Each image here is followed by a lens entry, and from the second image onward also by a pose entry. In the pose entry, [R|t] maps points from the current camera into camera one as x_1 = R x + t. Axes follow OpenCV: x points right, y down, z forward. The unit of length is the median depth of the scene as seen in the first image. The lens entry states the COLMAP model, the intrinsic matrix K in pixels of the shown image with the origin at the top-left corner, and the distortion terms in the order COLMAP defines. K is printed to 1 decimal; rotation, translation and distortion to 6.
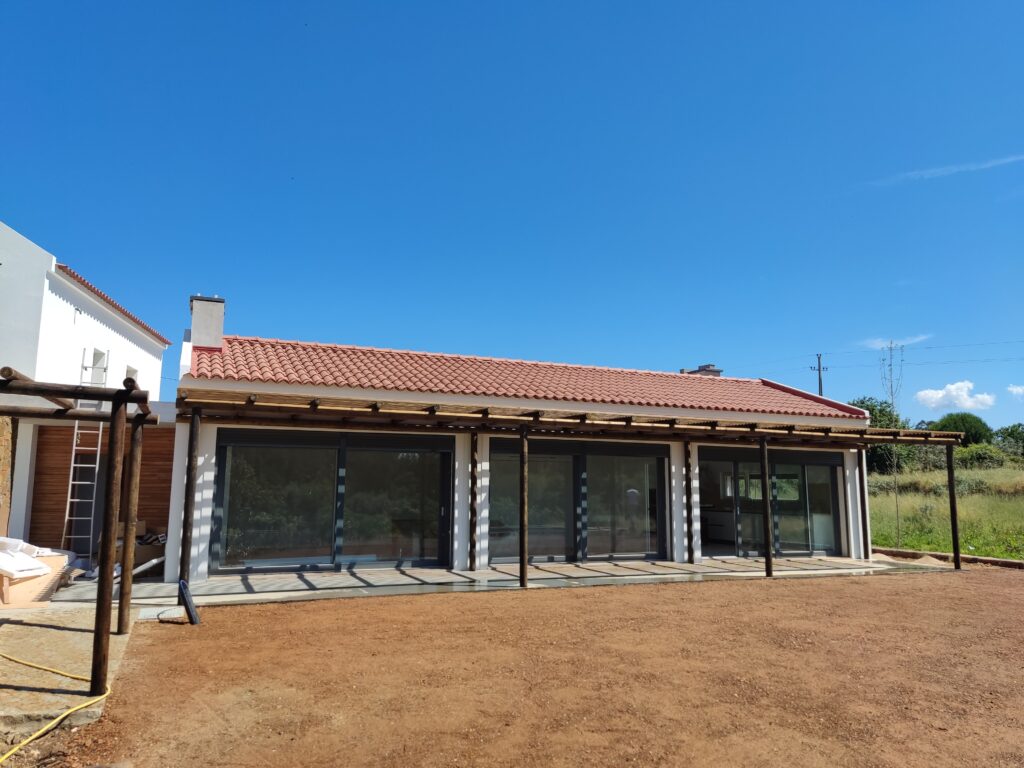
lens RADIAL K [[755.4, 0, 512.0], [0, 755.4, 384.0], [0, 0, 1]] dist [0.115977, -0.167042]
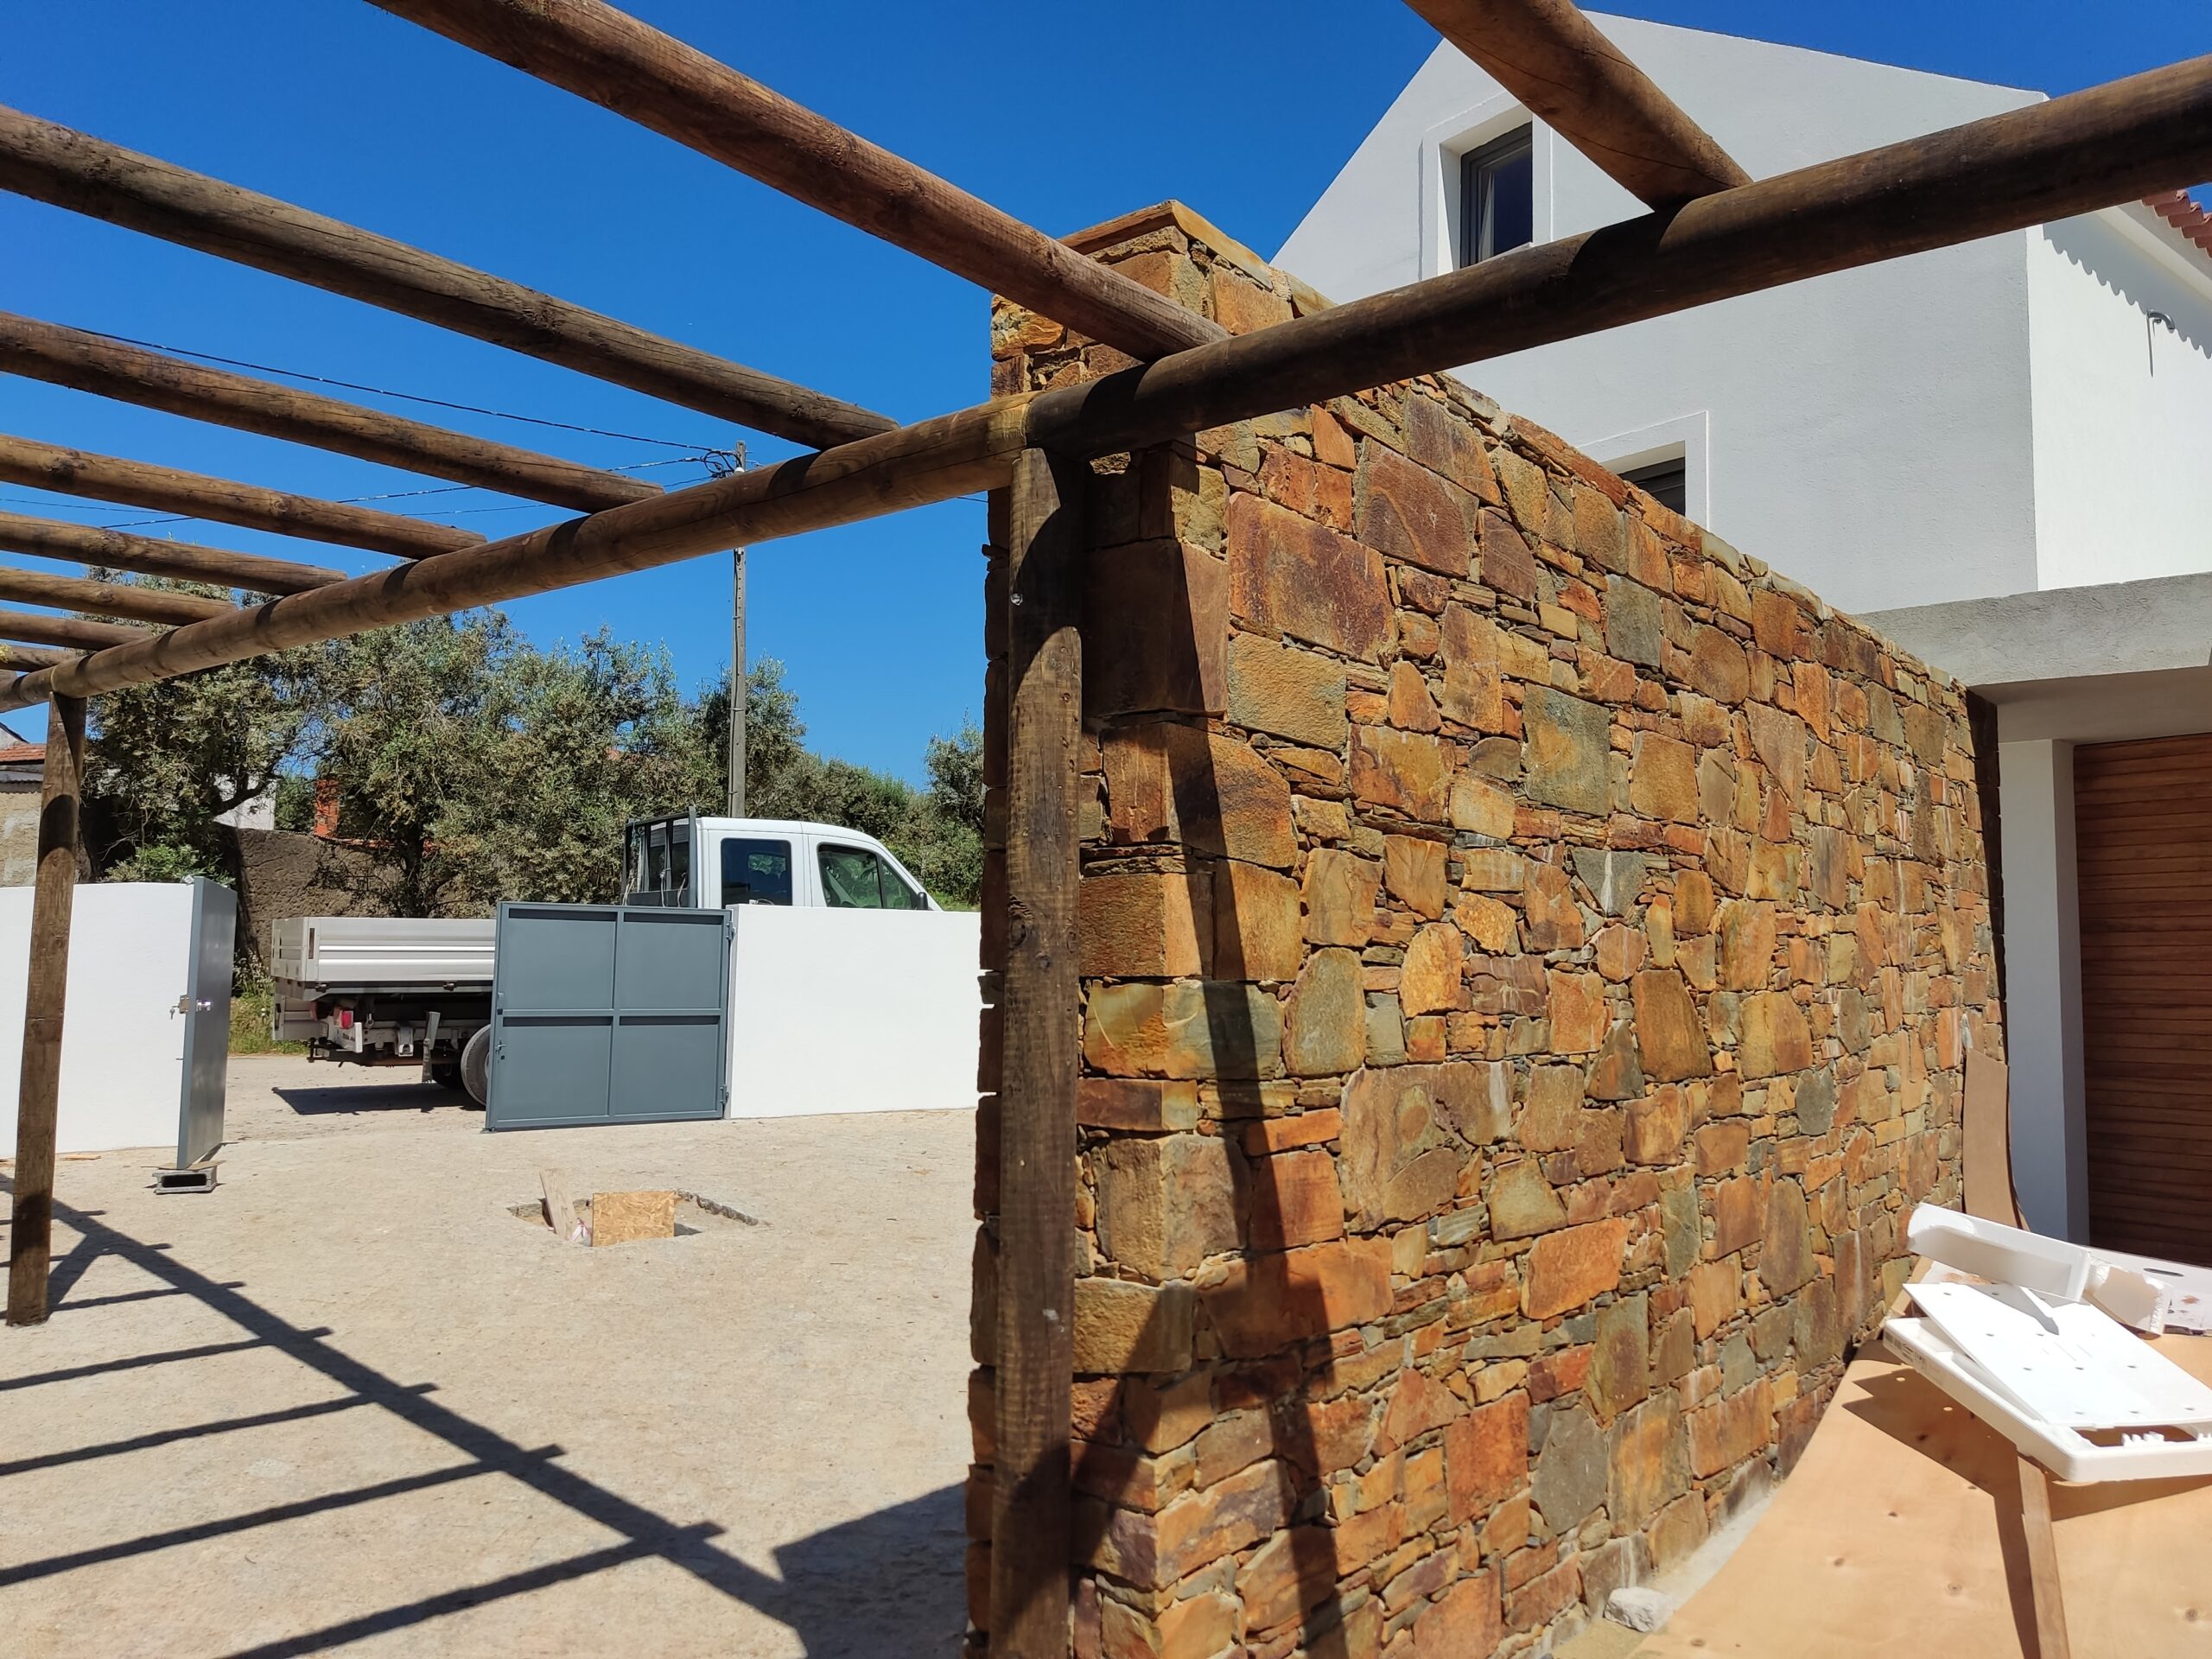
lens RADIAL K [[1631.8, 0, 1106.0], [0, 1631.8, 829.5], [0, 0, 1]] dist [0.115977, -0.167042]
pose [[0.489429, -0.071323, -0.869122, -0.291602], [0.103884, 0.994321, -0.023096, 0.062505], [0.865834, -0.078984, 0.494058, 0.442946]]
